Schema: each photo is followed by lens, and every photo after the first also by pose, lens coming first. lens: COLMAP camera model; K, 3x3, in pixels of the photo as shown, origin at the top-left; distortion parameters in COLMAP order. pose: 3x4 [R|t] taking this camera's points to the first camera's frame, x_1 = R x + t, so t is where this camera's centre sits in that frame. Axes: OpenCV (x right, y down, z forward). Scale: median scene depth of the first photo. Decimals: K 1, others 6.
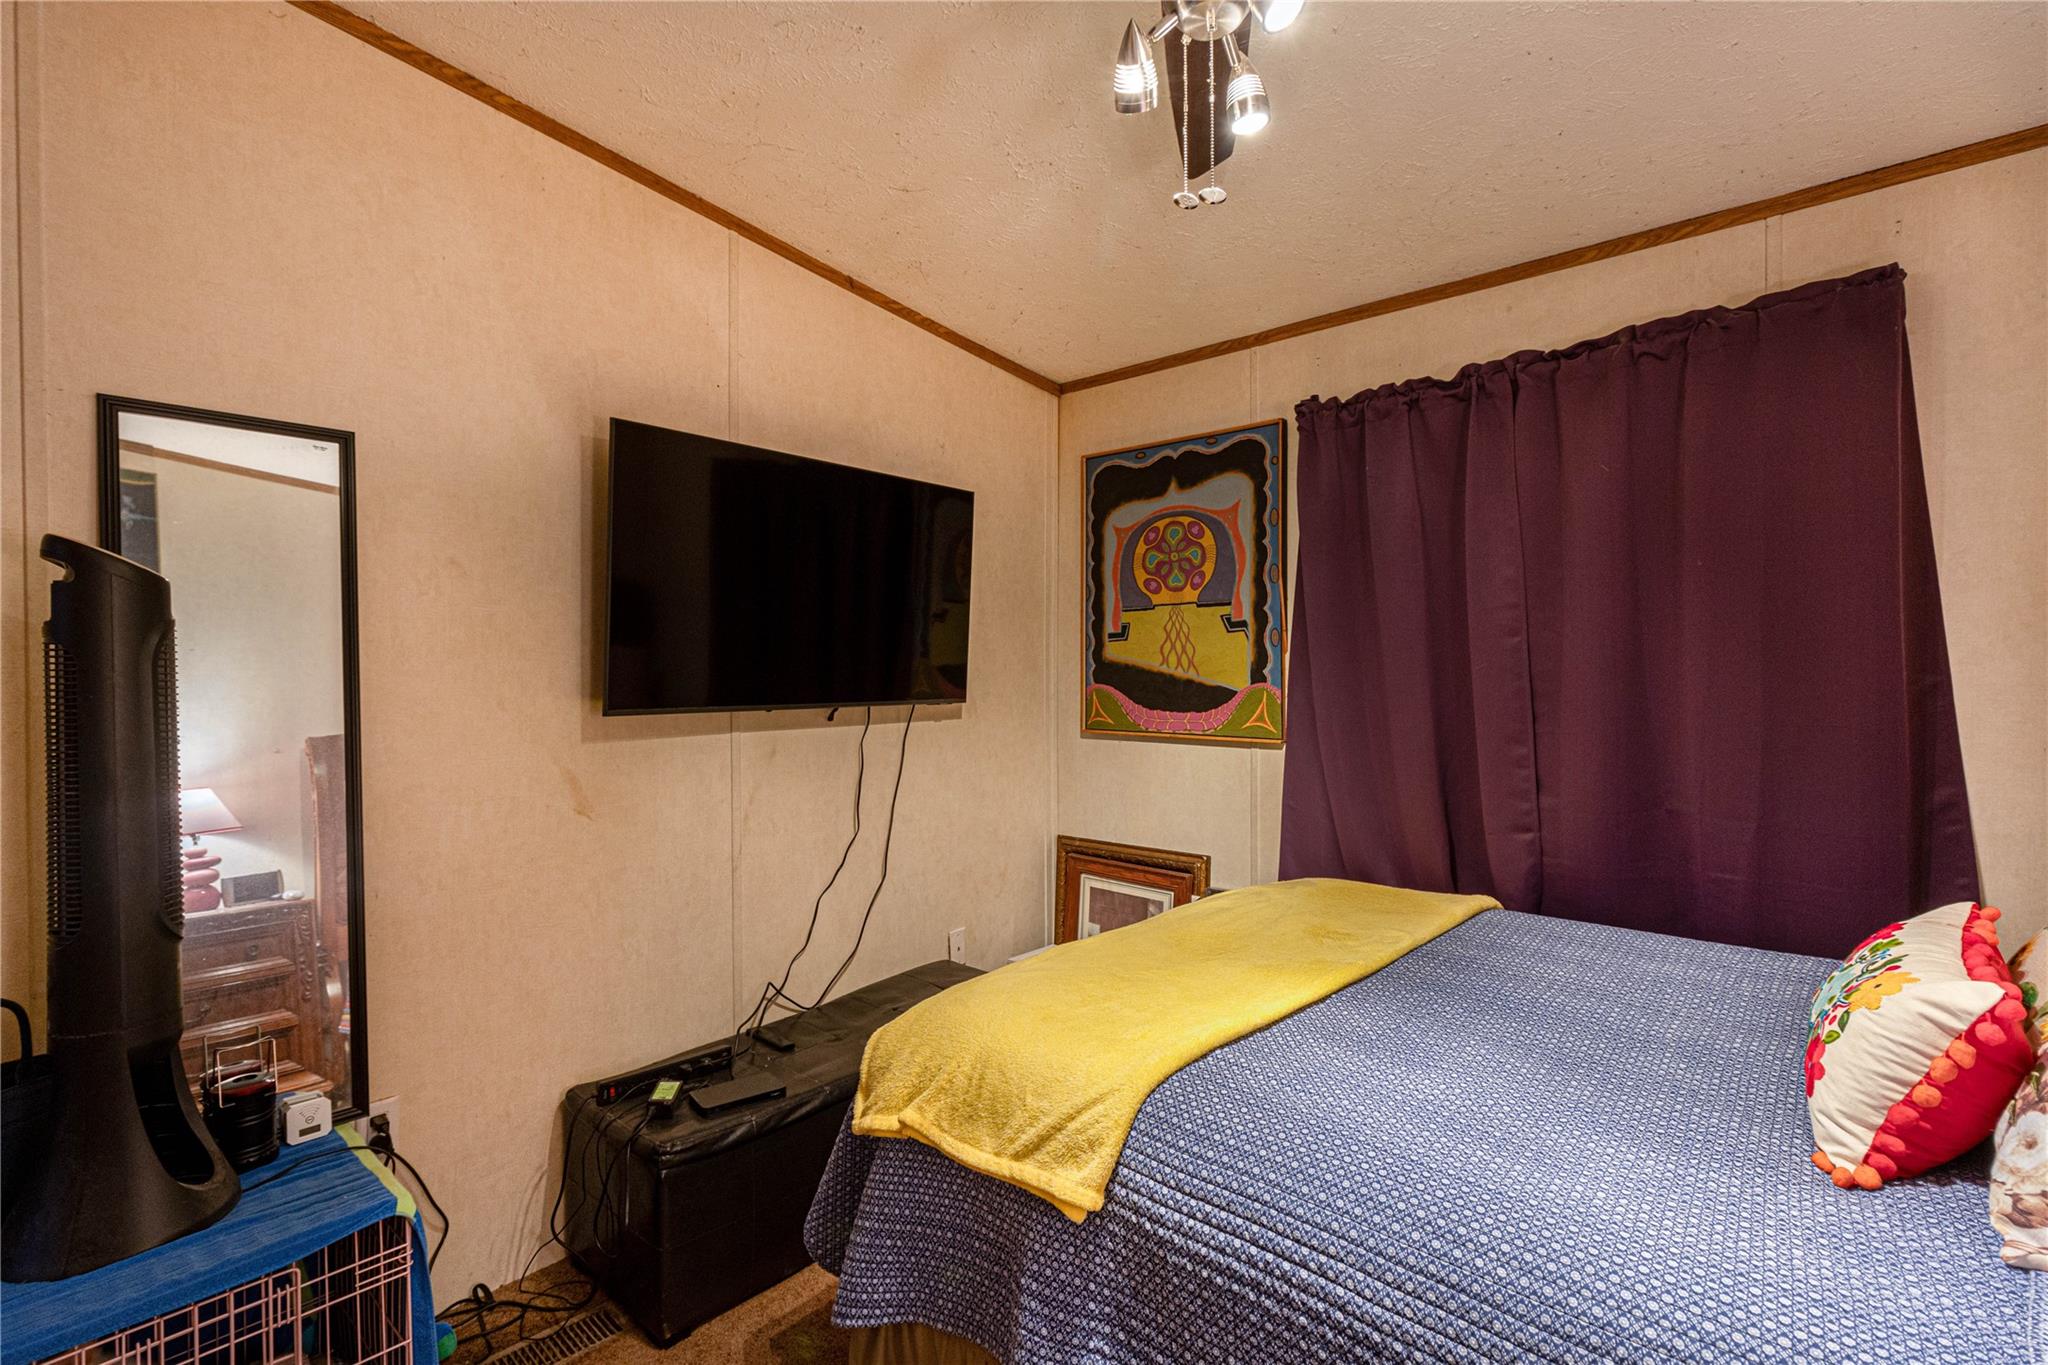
lens RADIAL K [[965.9, 0, 1033.6], [0, 965.9, 678.5], [0, 0, 1]] dist [-0.004127, 0.000235]
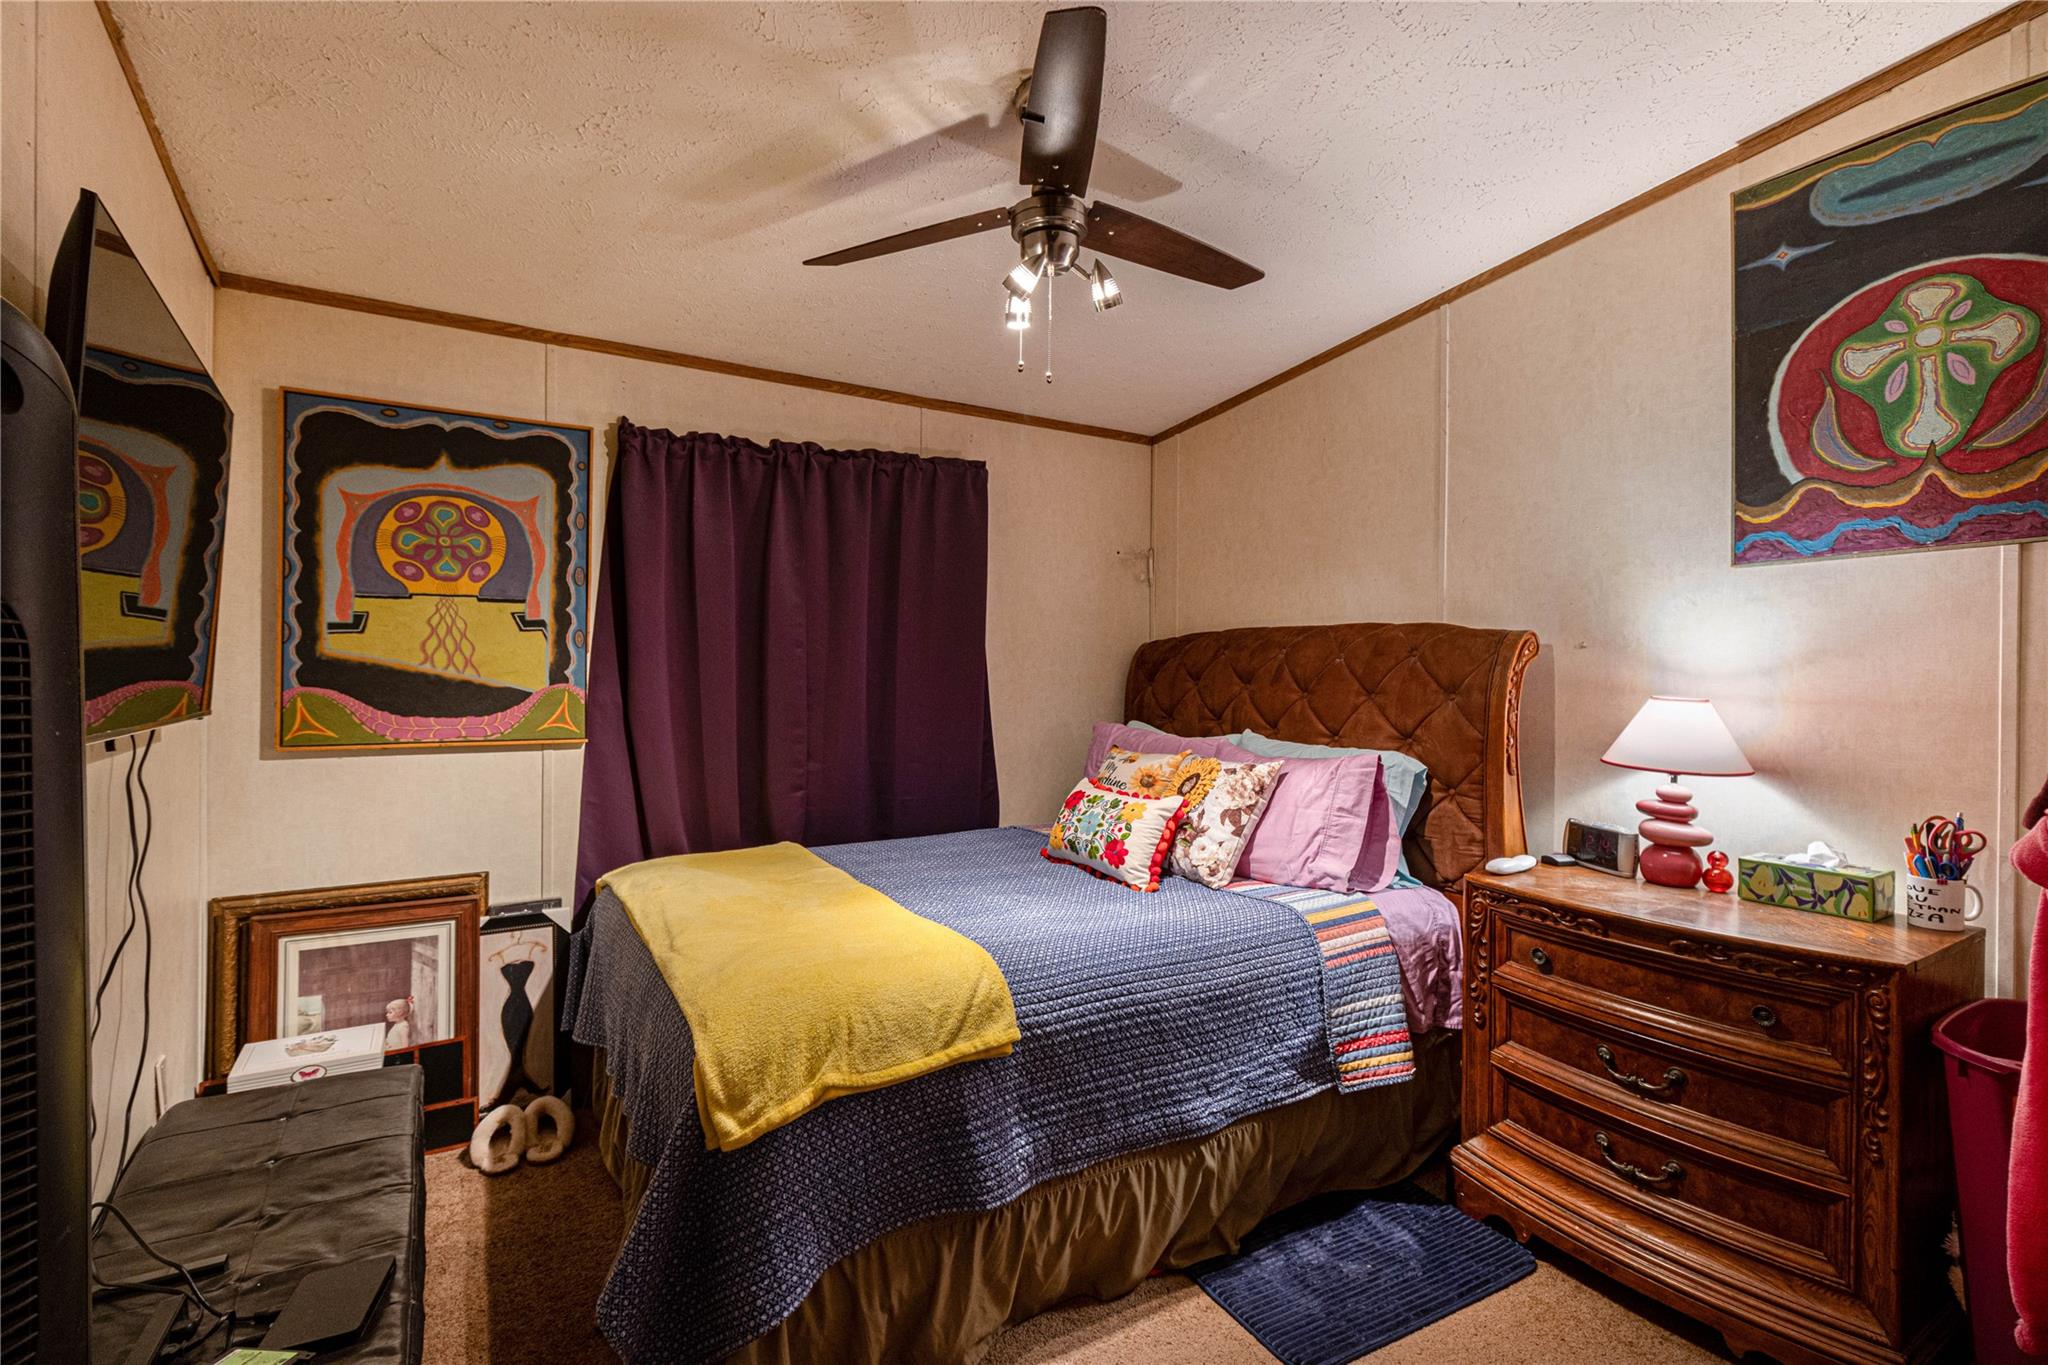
lens RADIAL K [[965.9, 0, 1040.5], [0, 965.9, 677.9], [0, 0, 1]] dist [-0.004127, 0.000235]
pose [[0.251860, -0.000161, 0.967764, -0.576333], [0.003664, 0.999993, -0.000787, 0.001262], [-0.967757, 0.003744, 0.251859, 0.254283]]
